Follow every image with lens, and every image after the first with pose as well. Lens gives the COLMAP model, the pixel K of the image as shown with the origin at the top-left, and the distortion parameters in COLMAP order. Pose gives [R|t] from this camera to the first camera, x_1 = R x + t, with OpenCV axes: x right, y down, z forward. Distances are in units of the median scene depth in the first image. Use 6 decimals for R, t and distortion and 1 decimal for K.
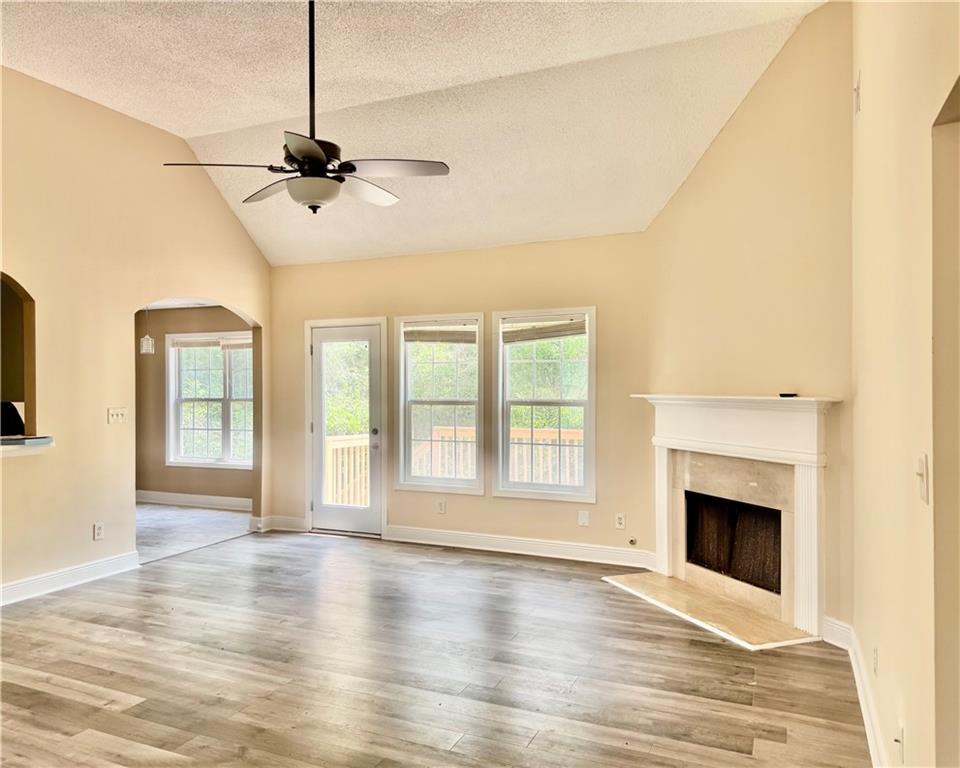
lens RADIAL K [[712.6, 0, 478.1], [0, 712.6, 380.6], [0, 0, 1]] dist [0.000960, -0.002296]
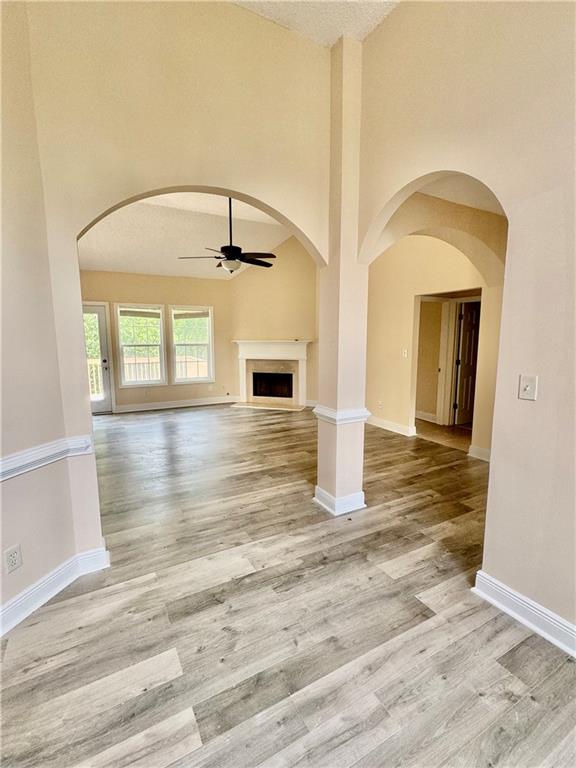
lens RADIAL K [[353.5, 0, 286.1], [0, 353.5, 386.1], [0, 0, 1]] dist [0.000654, 0.000007]
pose [[0.588141, -0.115641, 0.800448, -0.711095], [-0.005919, 0.989083, 0.147242, -0.008052], [-0.808736, -0.091337, 0.581036, 0.015122]]
